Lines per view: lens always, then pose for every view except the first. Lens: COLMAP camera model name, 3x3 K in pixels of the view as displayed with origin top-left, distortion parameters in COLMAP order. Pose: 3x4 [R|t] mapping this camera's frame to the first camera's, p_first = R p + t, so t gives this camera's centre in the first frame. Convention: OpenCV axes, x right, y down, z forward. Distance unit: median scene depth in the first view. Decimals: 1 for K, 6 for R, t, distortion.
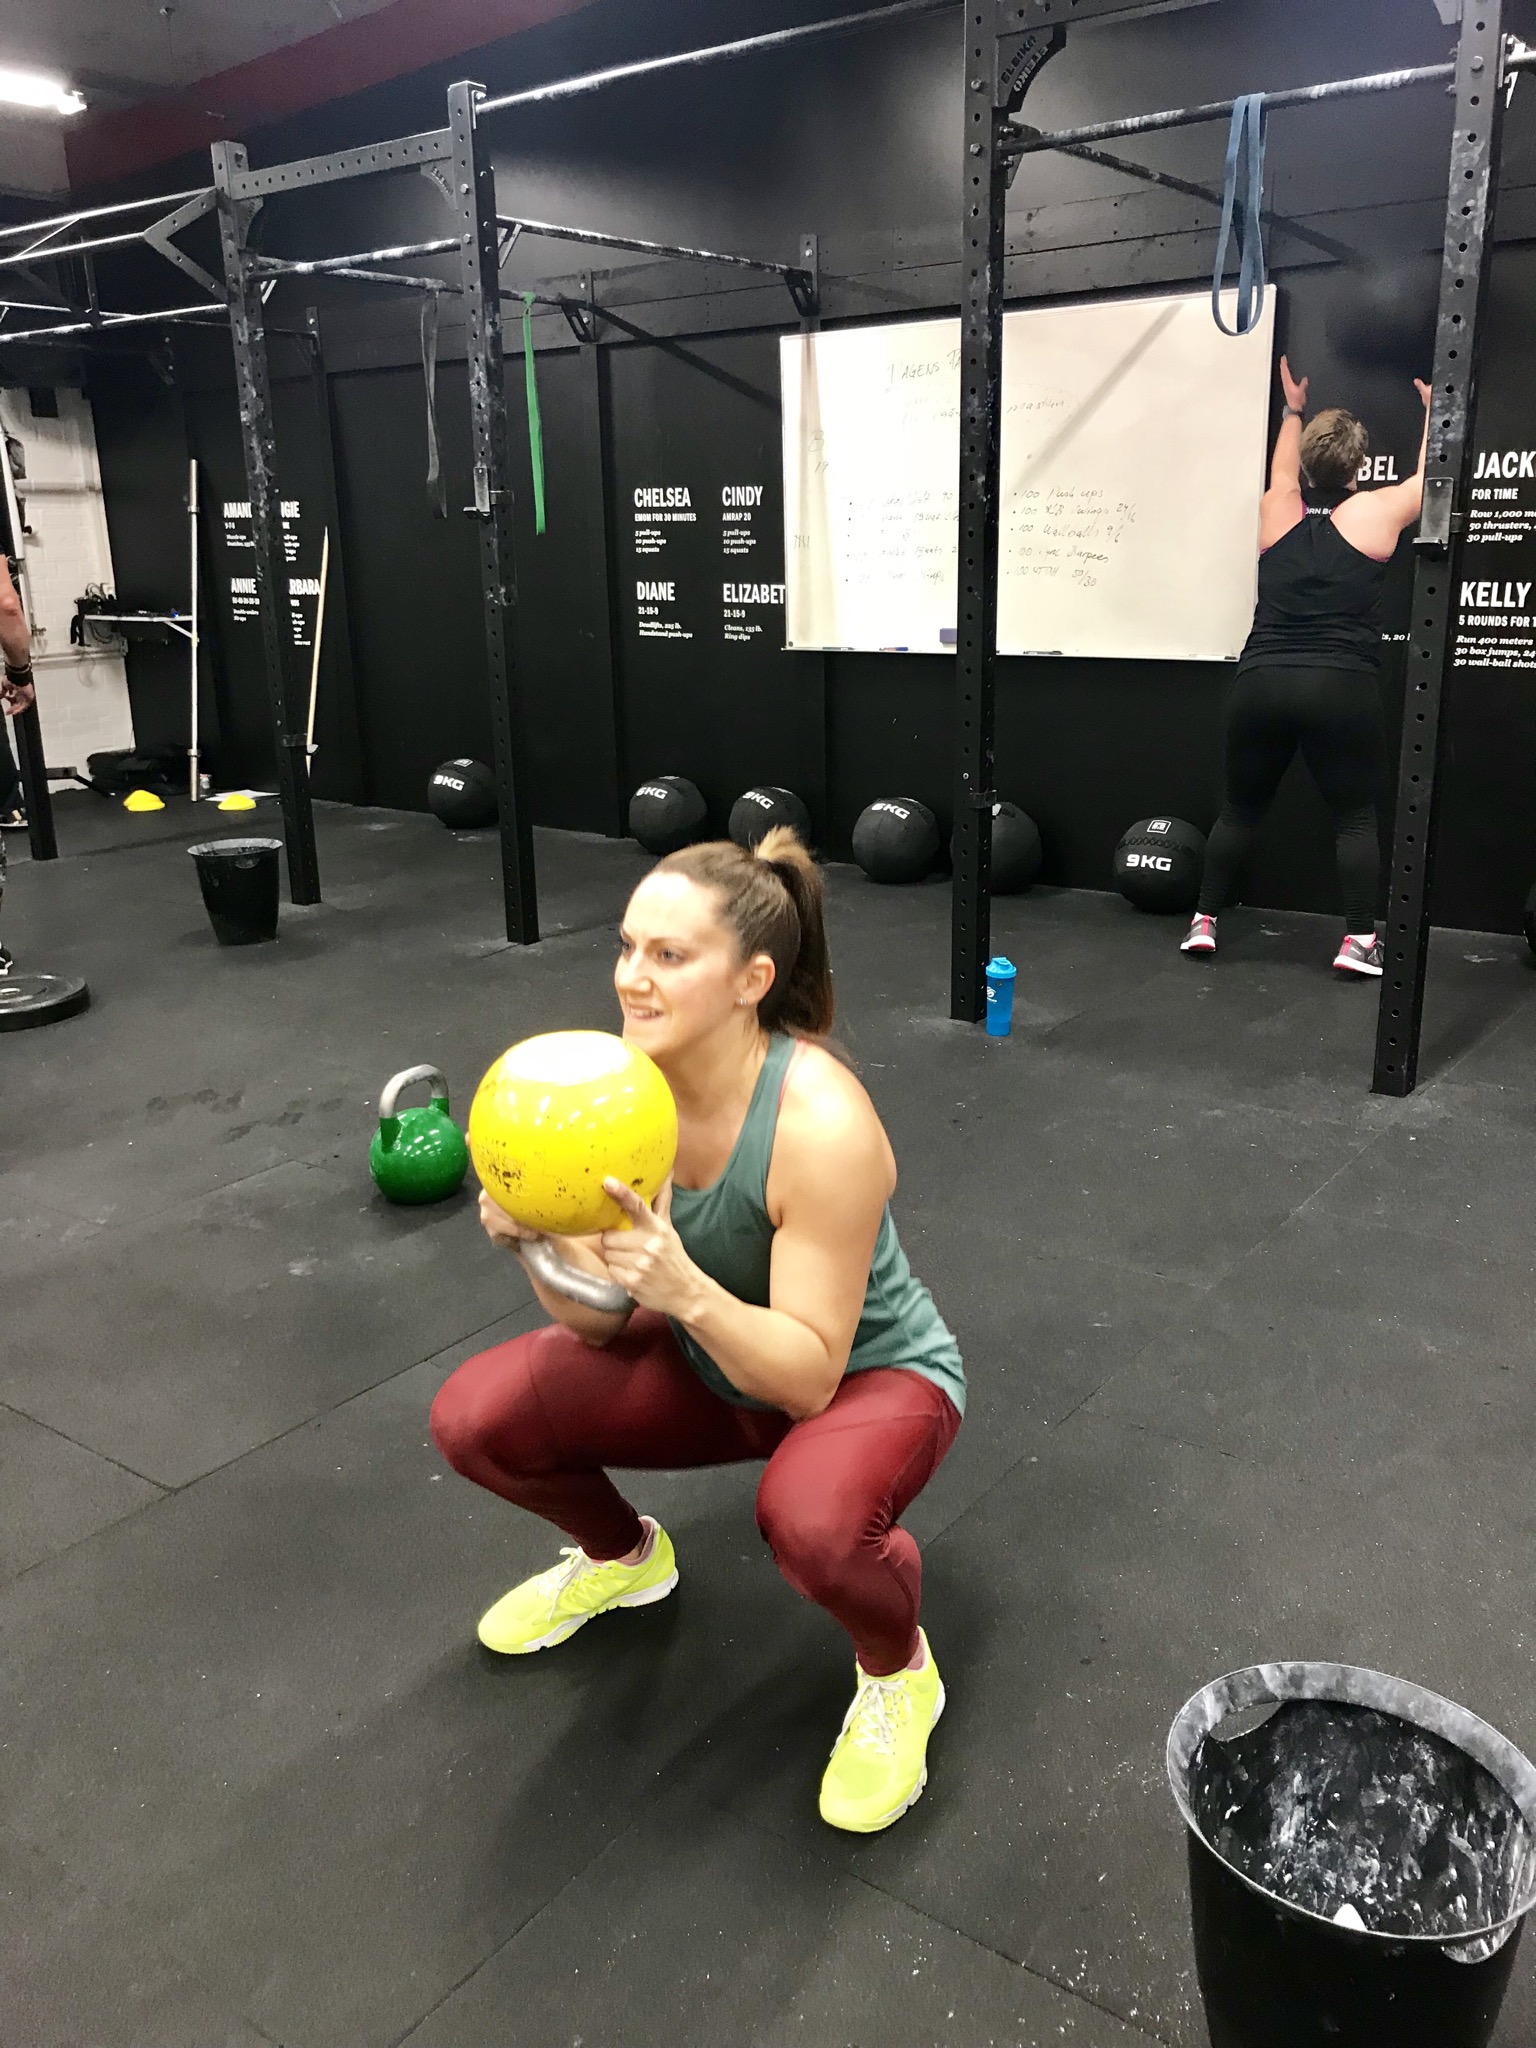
lens RADIAL K [[1656.5, 0, 768.0], [0, 1656.5, 1024.0], [0, 0, 1]] dist [0.010809, 0.007960]
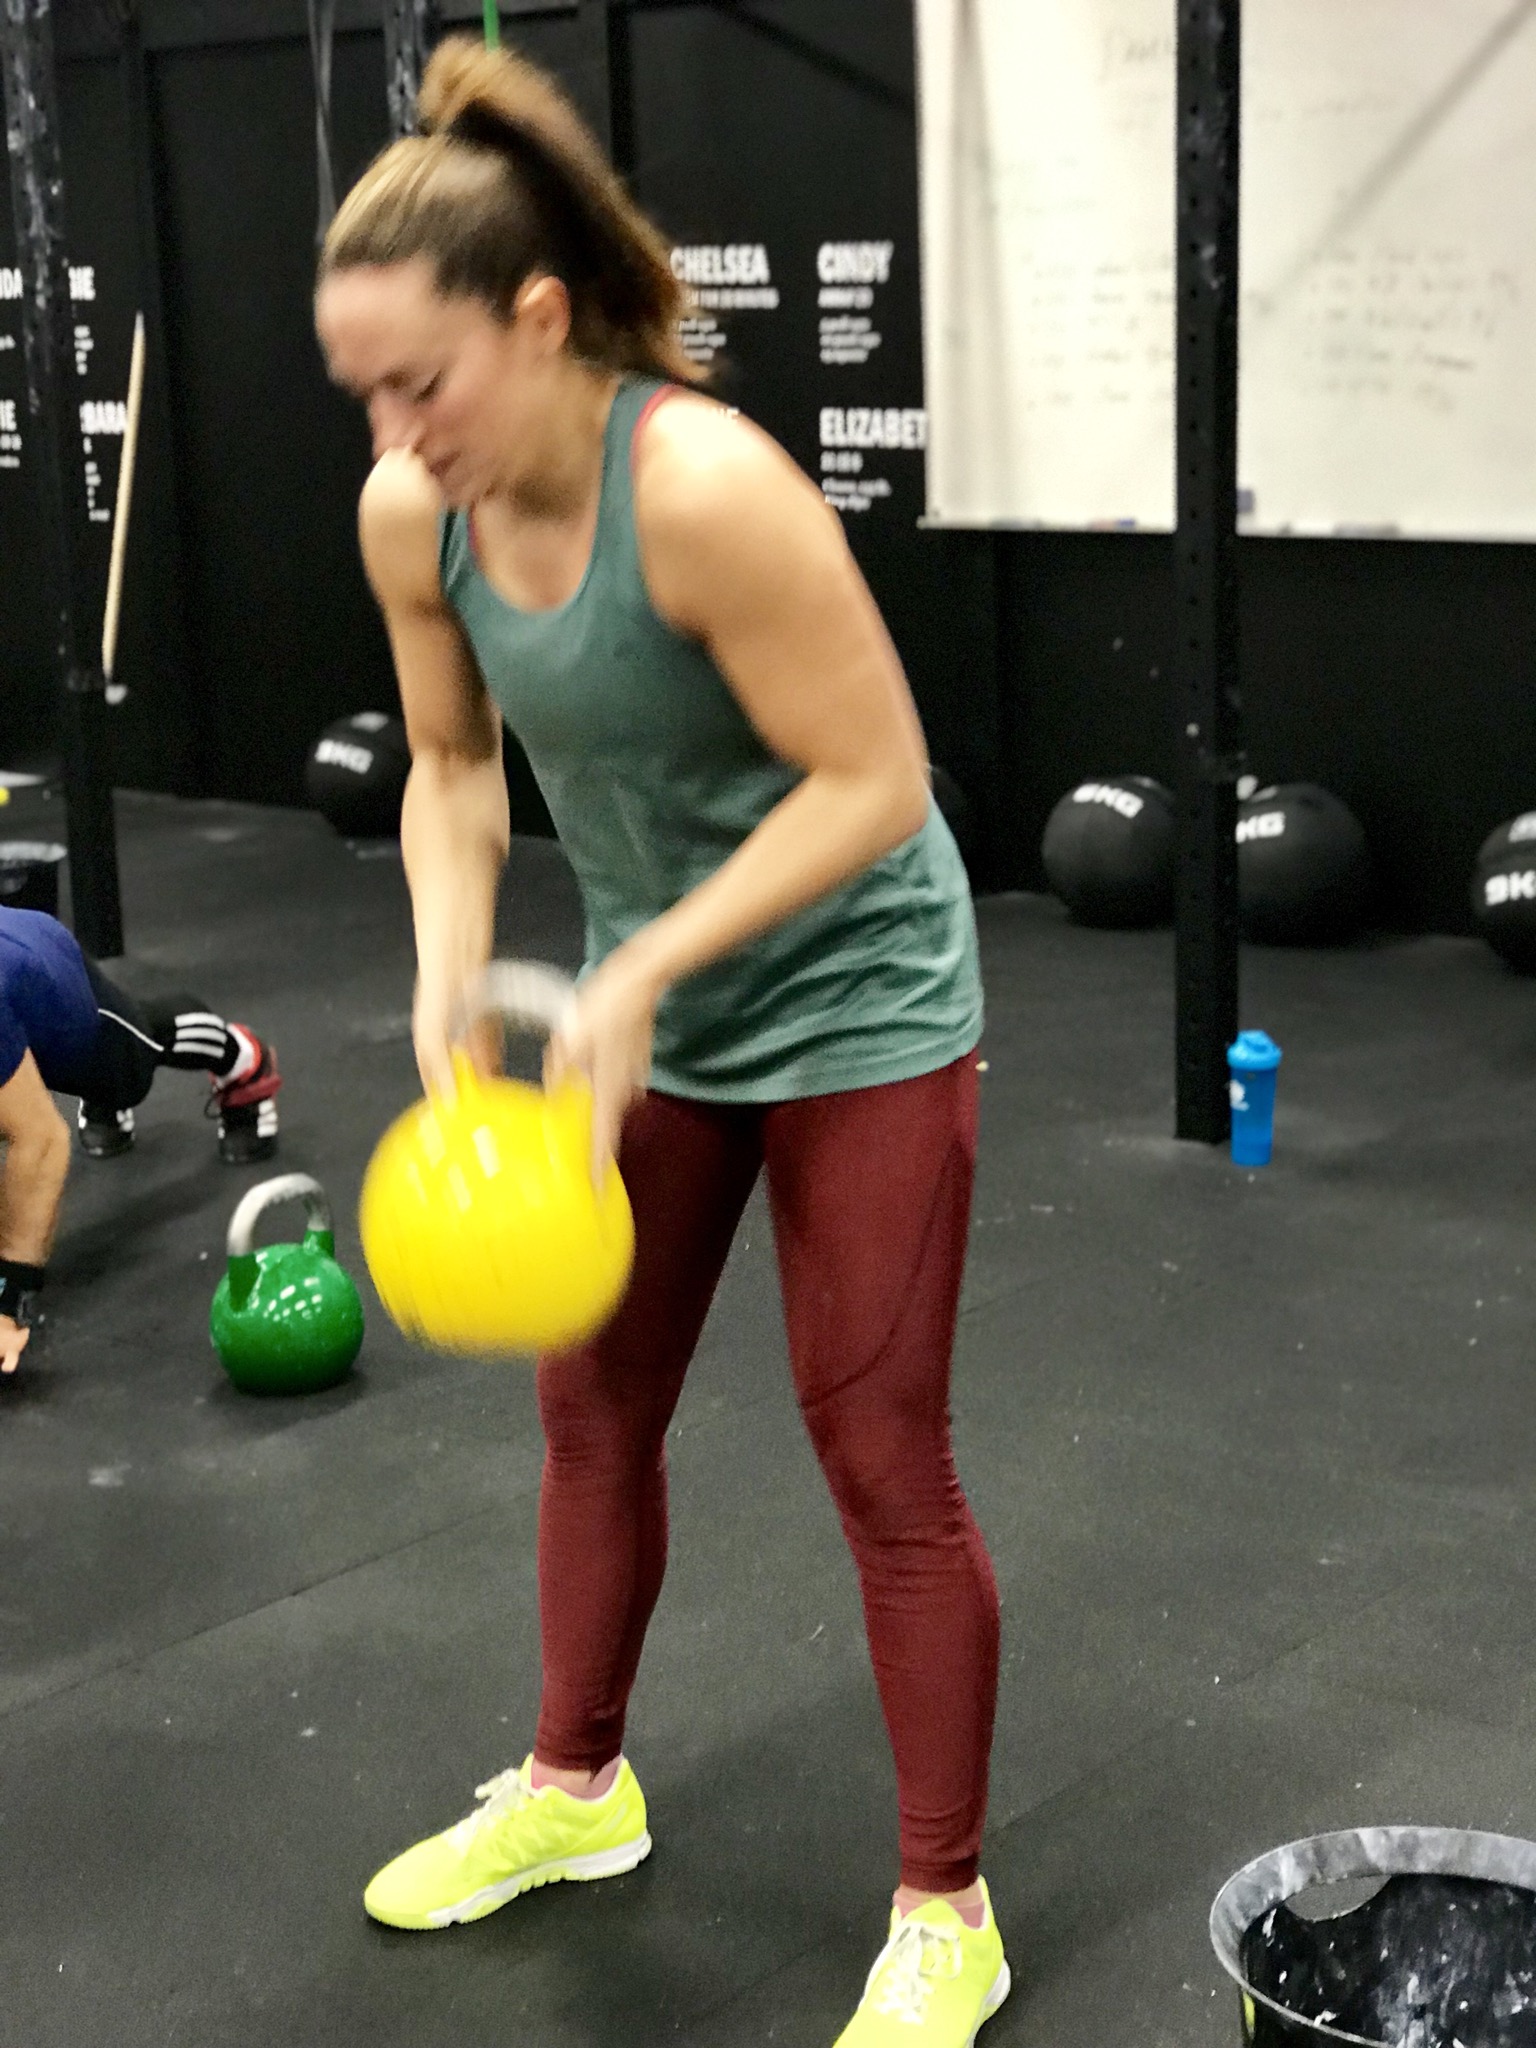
lens RADIAL K [[3387.9, 0, 768.5], [0, 3387.9, 1078.1], [0, 0, 1]] dist [-0.150975, 1.462225]
pose [[0.997926, 0.005405, -0.064138, 0.043769], [-0.009094, 0.998313, -0.057353, 0.047214], [0.063720, 0.057818, 0.996292, -0.221842]]
